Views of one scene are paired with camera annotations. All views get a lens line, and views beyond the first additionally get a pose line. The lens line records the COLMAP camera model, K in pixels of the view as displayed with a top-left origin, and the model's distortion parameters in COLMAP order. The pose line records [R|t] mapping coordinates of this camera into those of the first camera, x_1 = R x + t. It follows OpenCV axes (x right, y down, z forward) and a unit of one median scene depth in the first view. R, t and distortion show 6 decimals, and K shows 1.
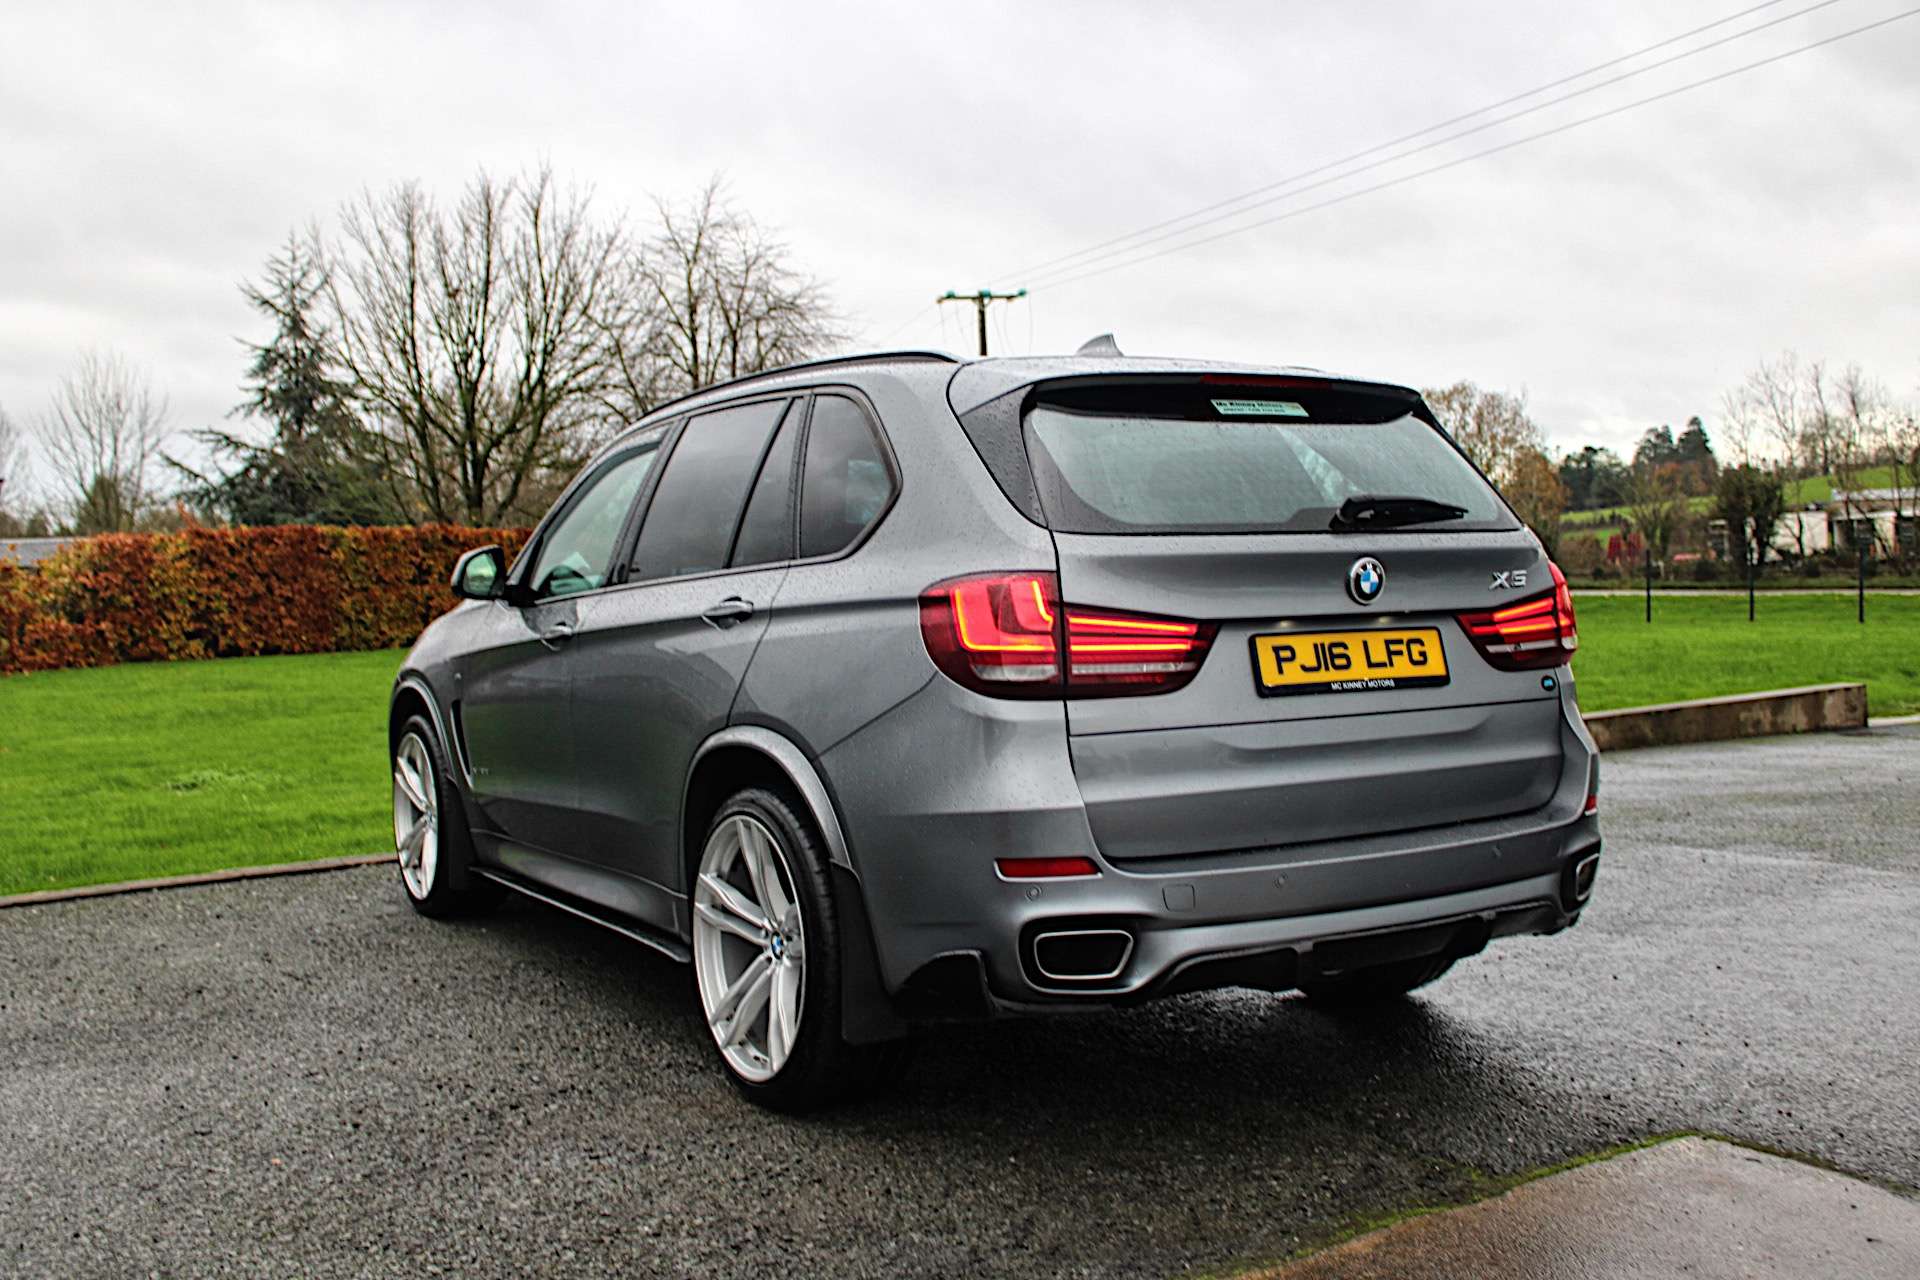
lens RADIAL K [[1880.2, 0, 963.5], [0, 1880.2, 633.6], [0, 0, 1]] dist [-0.103578, 0.000000]
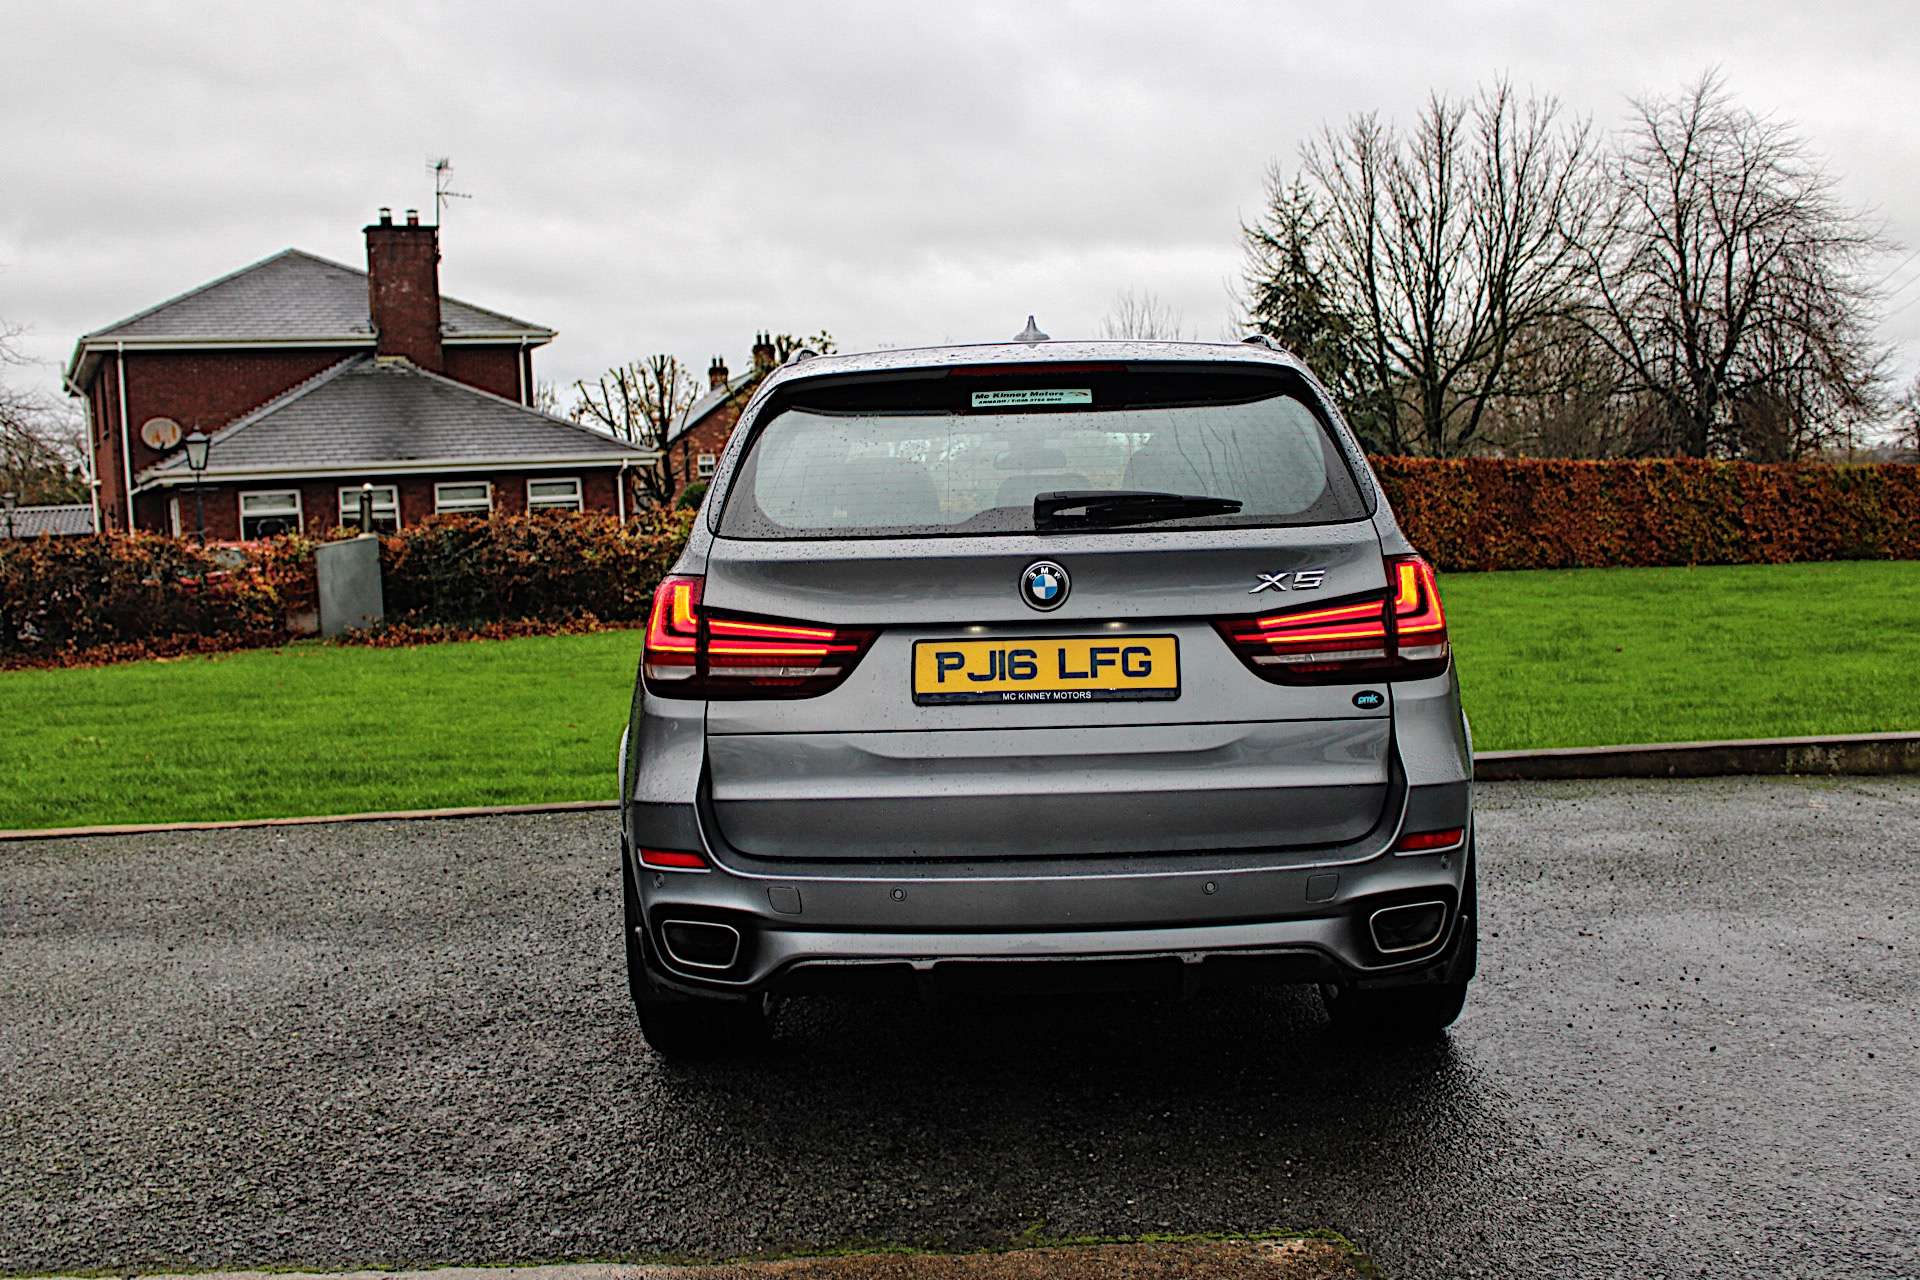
lens RADIAL K [[1880.2, 0, 939.4], [0, 1880.2, 645.4], [0, 0, 1]] dist [-0.103578, 0.000000]
pose [[0.840480, 0.031902, -0.540903, 0.079502], [-0.006234, 0.998768, 0.049220, -0.005165], [0.541807, -0.037997, 0.839644, 0.021363]]
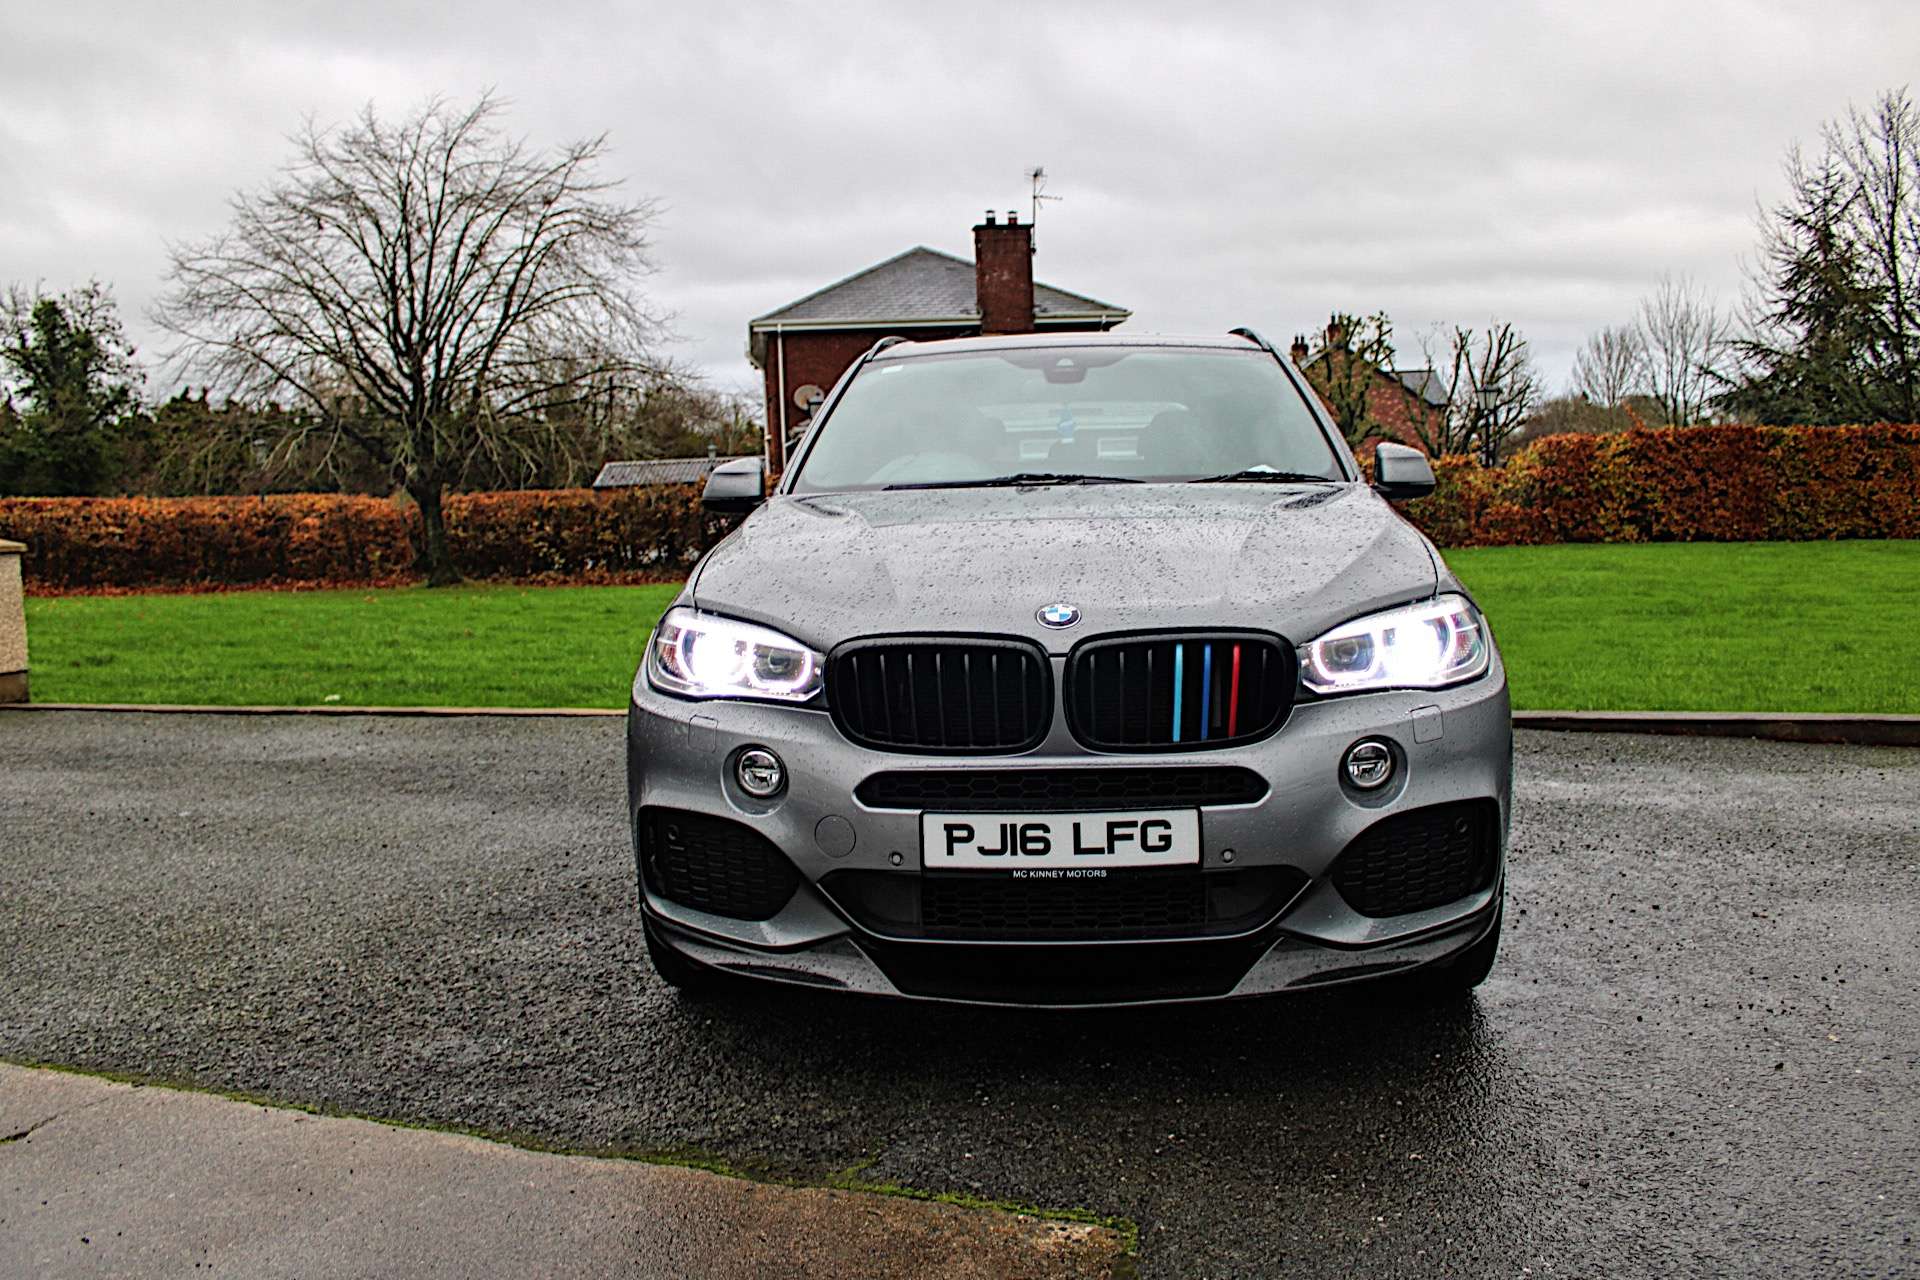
lens RADIAL K [[1592.8, 0, 952.8], [0, 1592.8, 653.9], [0, 0, 1]] dist [-0.145024, 0.103604]
pose [[0.613794, 0.091416, -0.784156, 0.099525], [-0.021029, 0.994814, 0.099514, -0.004586], [0.789186, -0.044592, 0.612533, 0.062719]]
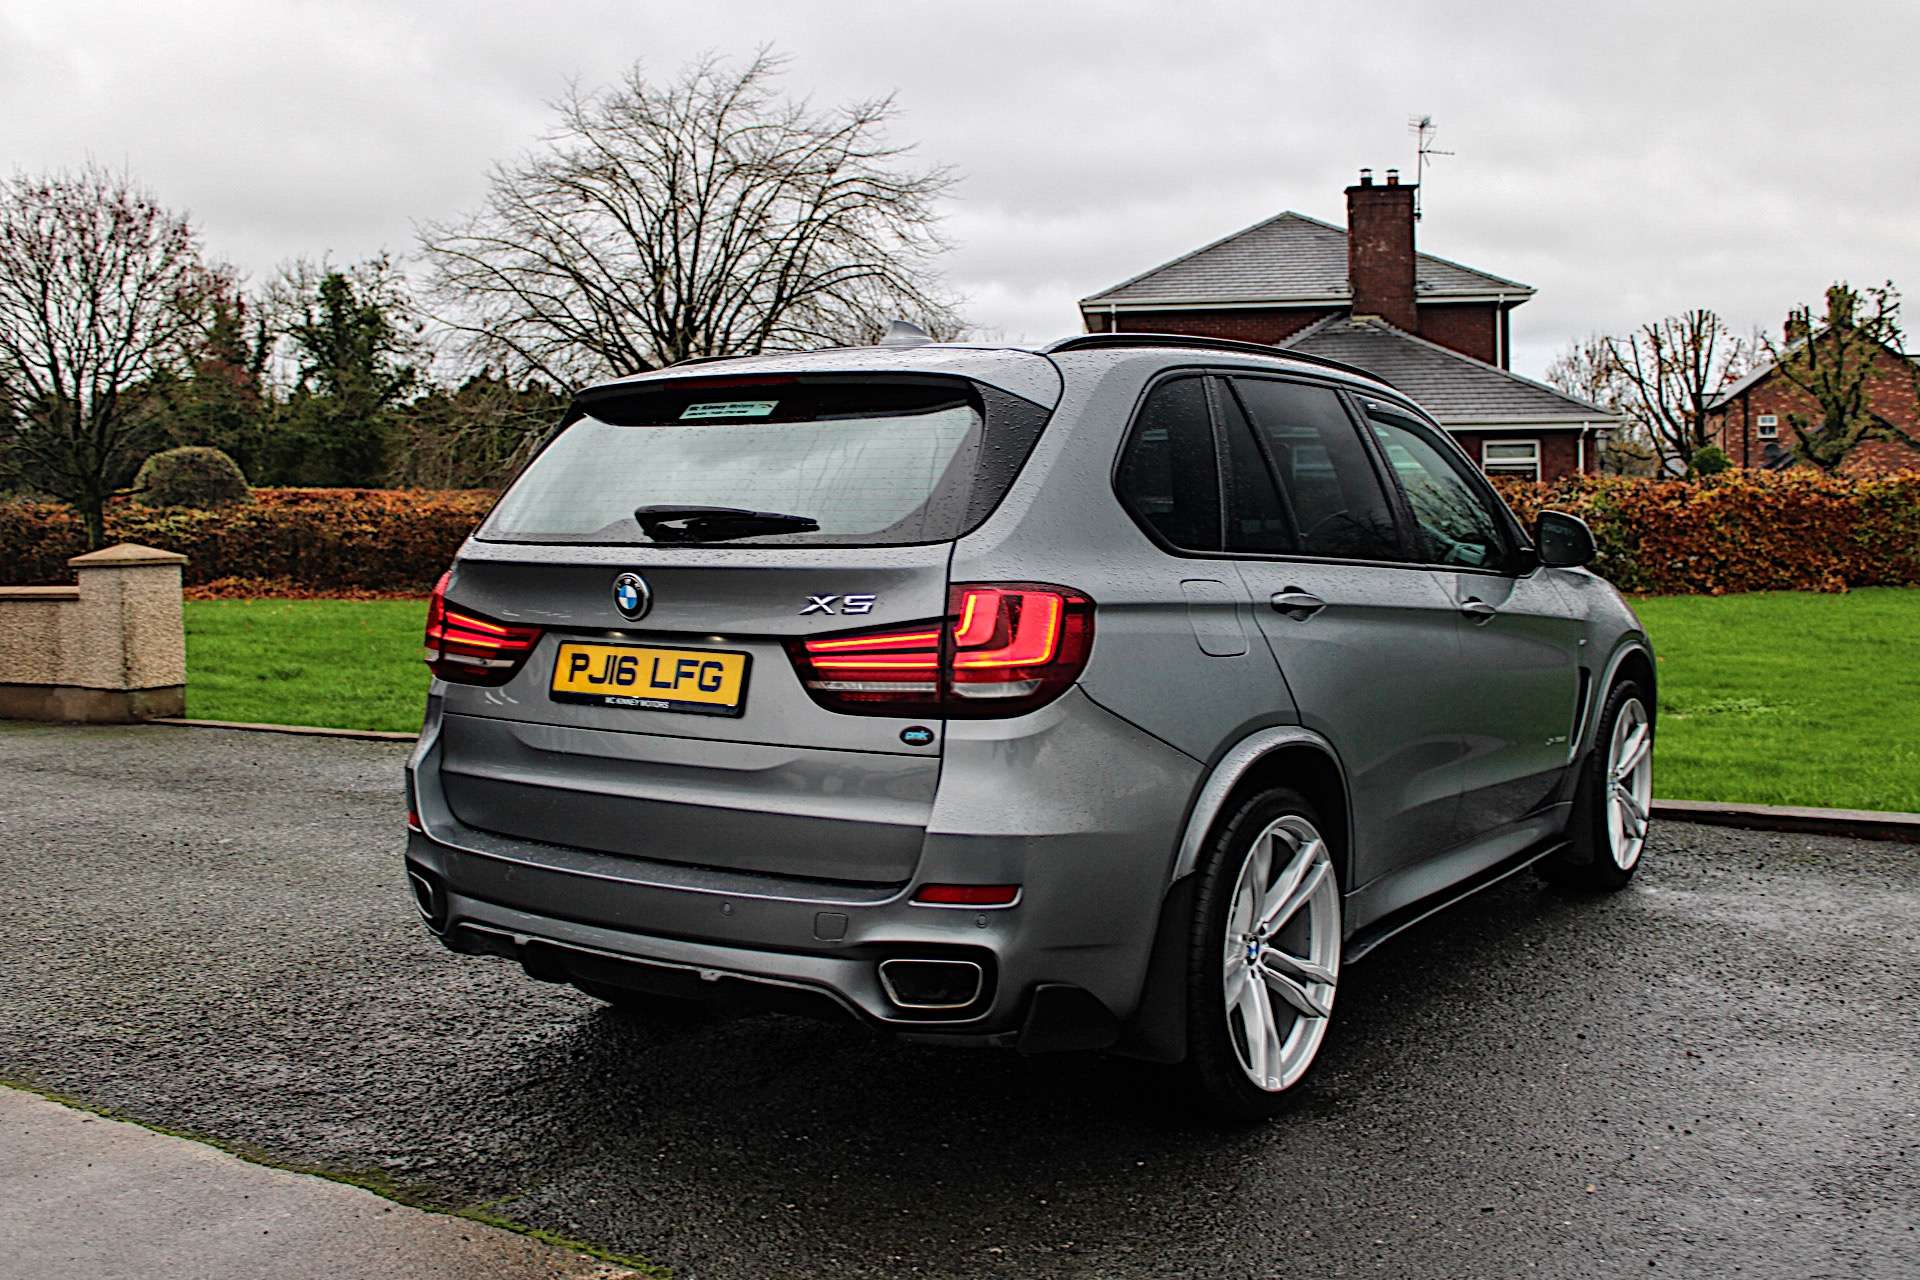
lens RADIAL K [[1880.2, 0, 948.8], [0, 1880.2, 646.2], [0, 0, 1]] dist [-0.103578, 0.000000]
pose [[0.428650, 0.091508, -0.898825, 0.135561], [-0.034078, 0.995787, 0.085128, -0.010584], [0.902828, -0.005860, 0.429962, 0.085600]]
